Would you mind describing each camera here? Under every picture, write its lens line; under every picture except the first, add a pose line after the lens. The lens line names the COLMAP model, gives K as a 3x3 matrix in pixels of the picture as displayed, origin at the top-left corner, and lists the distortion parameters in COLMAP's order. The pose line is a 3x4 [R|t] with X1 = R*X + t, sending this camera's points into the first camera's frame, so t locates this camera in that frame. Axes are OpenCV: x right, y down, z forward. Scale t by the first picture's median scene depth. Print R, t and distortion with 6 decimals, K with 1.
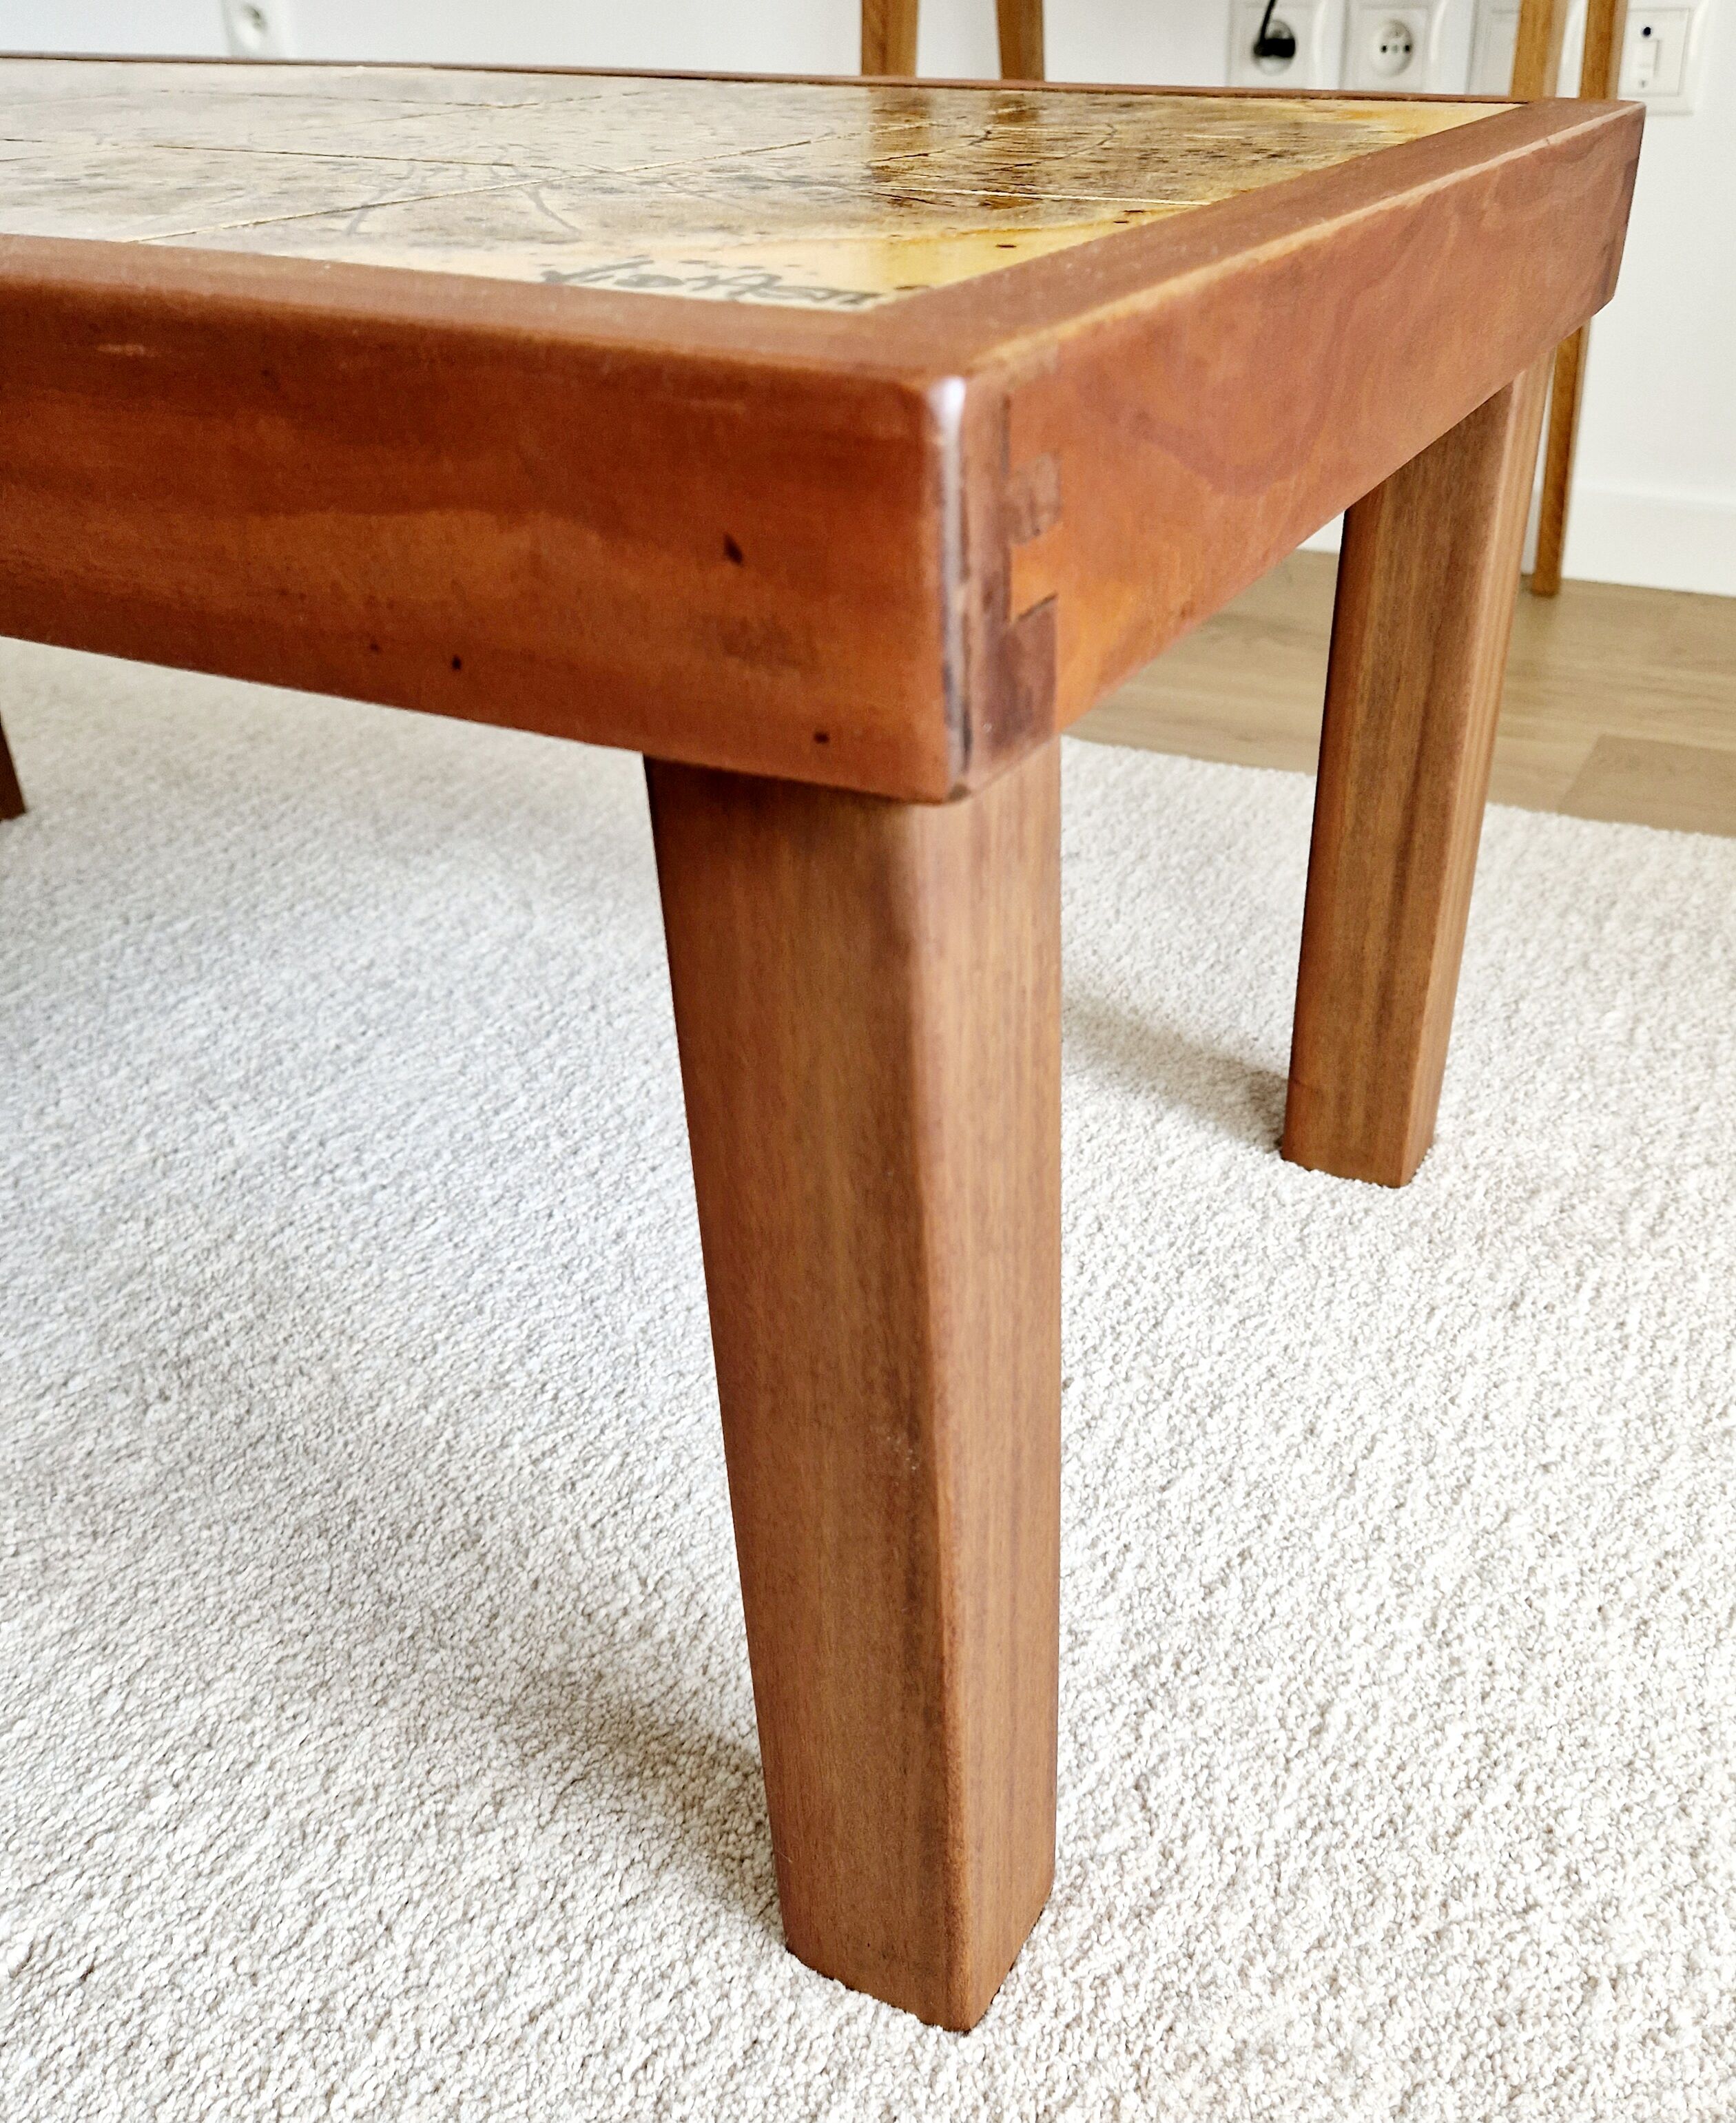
lens RADIAL K [[1874.3, 0, 1042.2], [0, 1874.3, 1156.5], [0, 0, 1]] dist [0.058331, -0.049995]
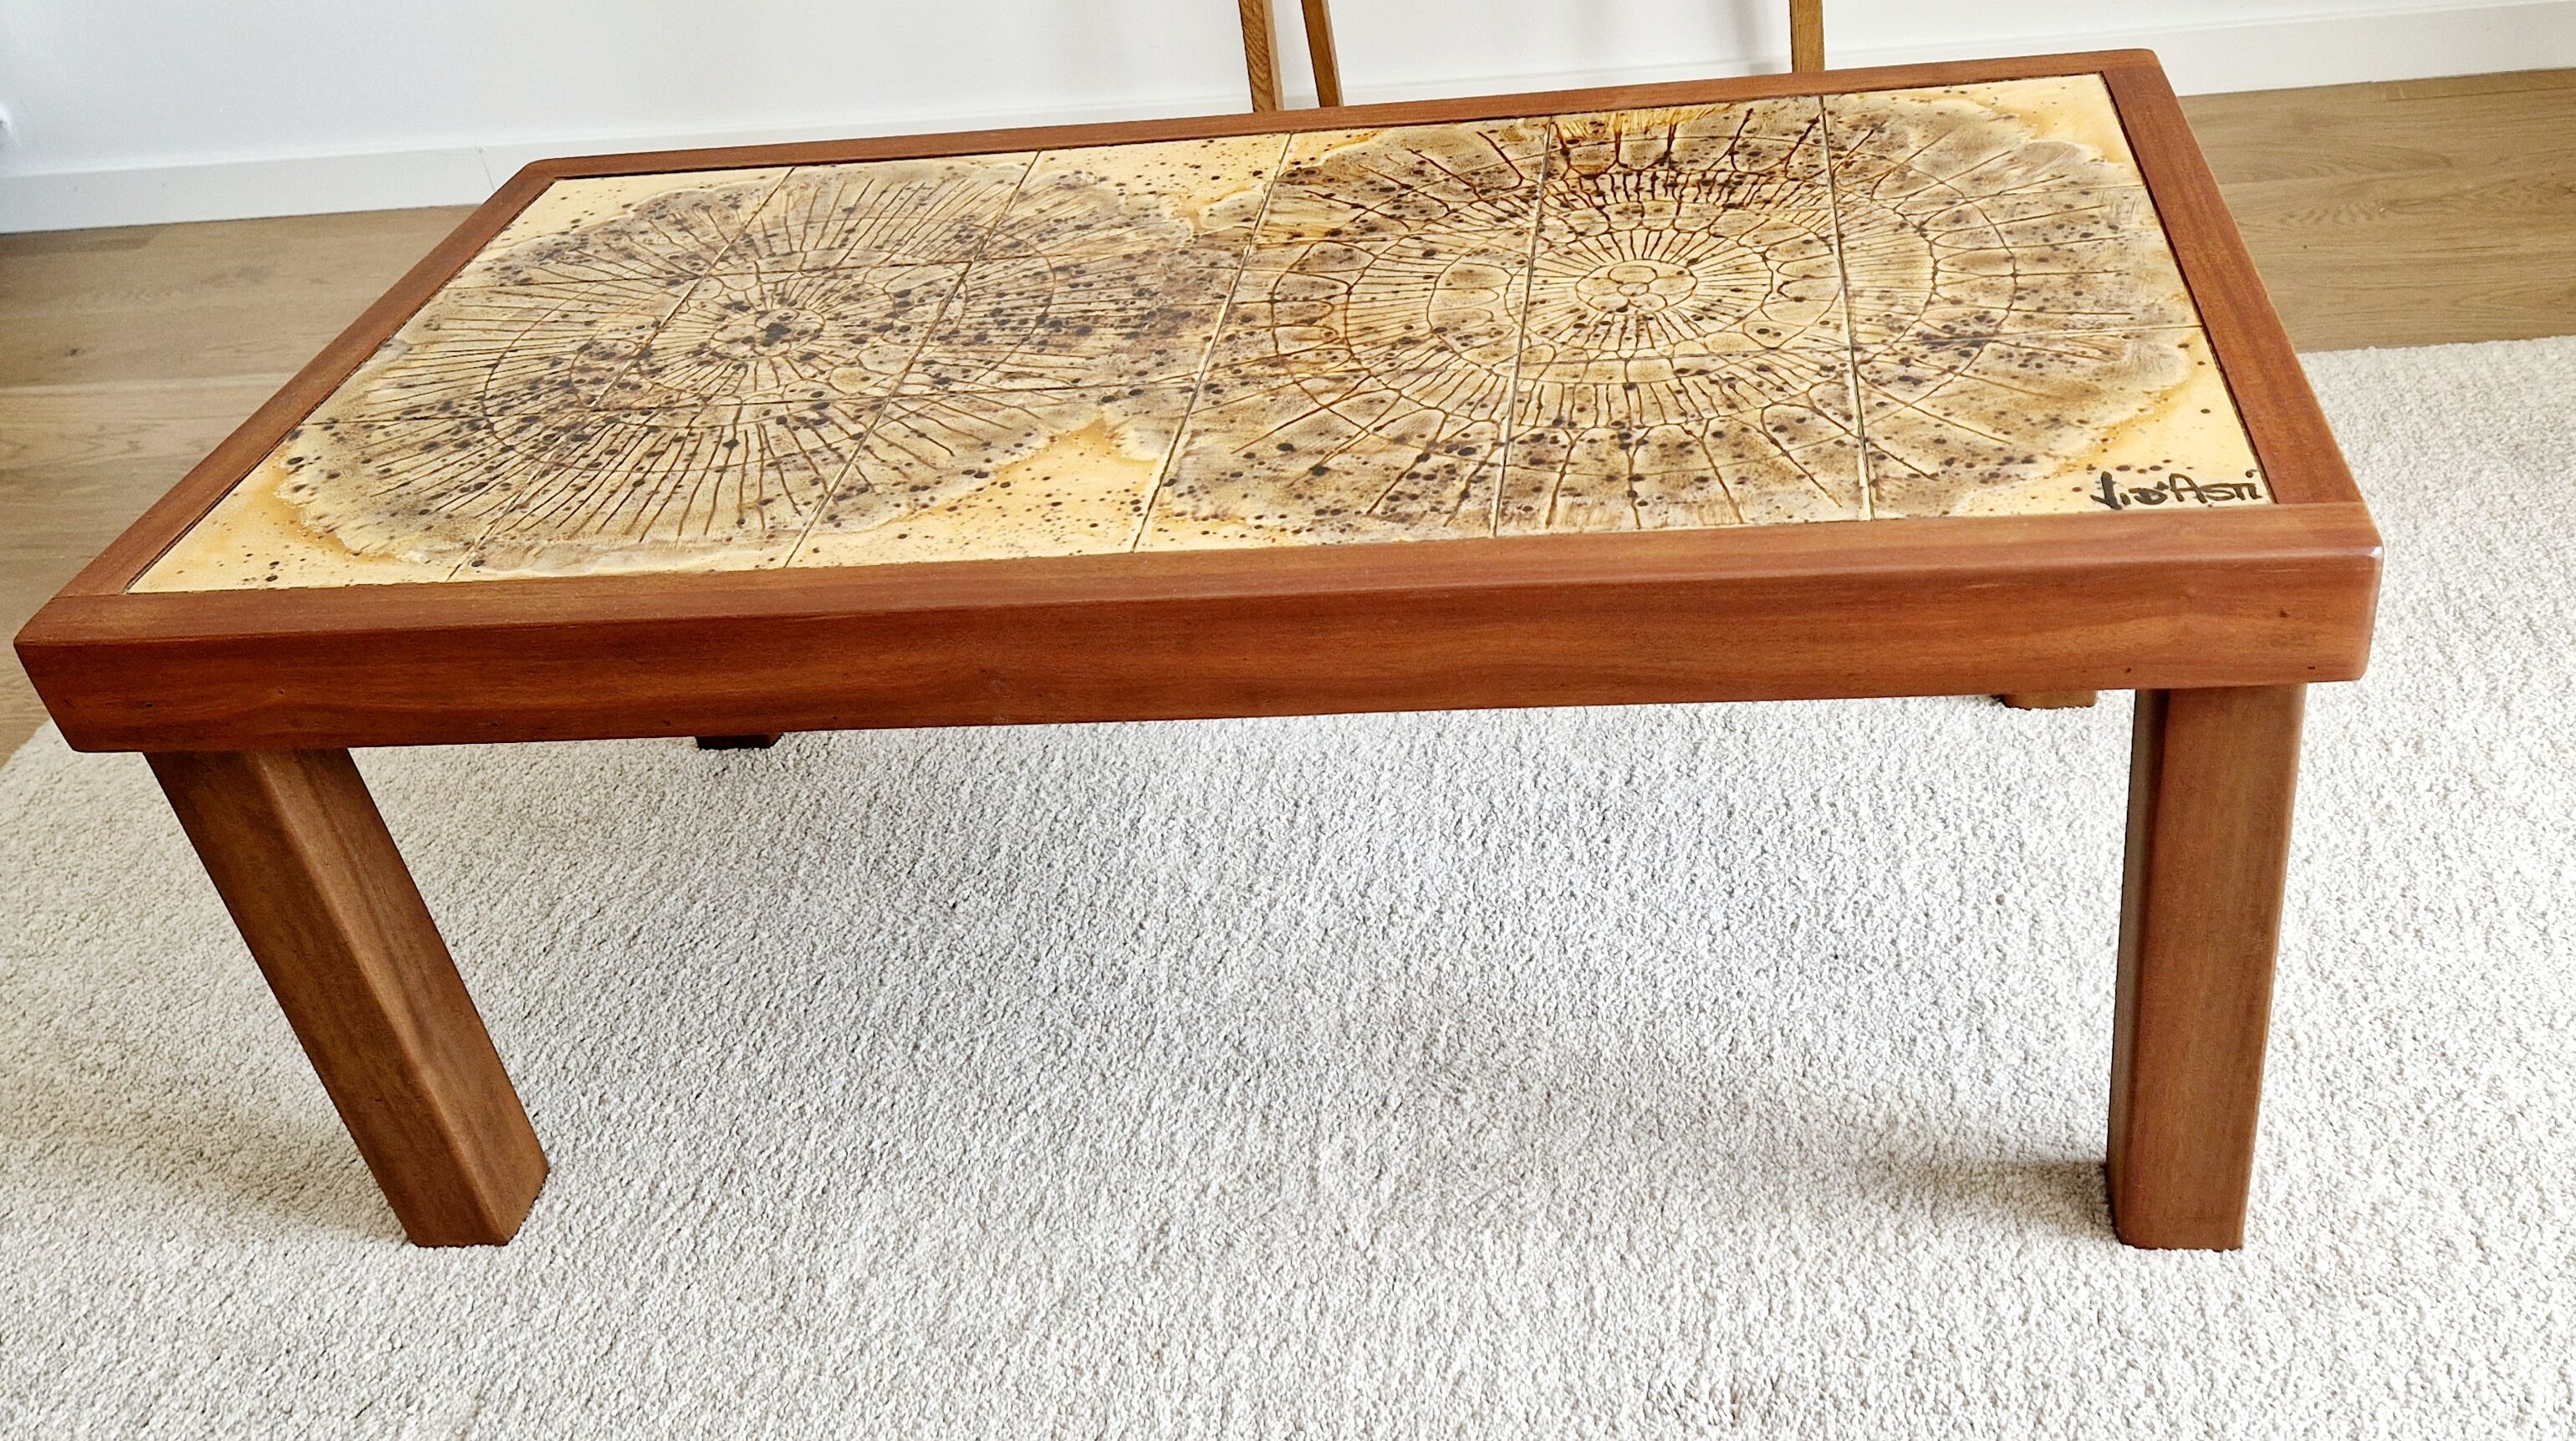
lens RADIAL K [[2204.3, 0, 1448.2], [0, 2204.3, 599.5], [0, 0, 1]] dist [0.063163, -0.085510]
pose [[0.939824, -0.269028, 0.210608, -0.938858], [0.270636, 0.962437, 0.021708, -0.355929], [-0.208537, 0.036596, 0.977330, -0.870723]]
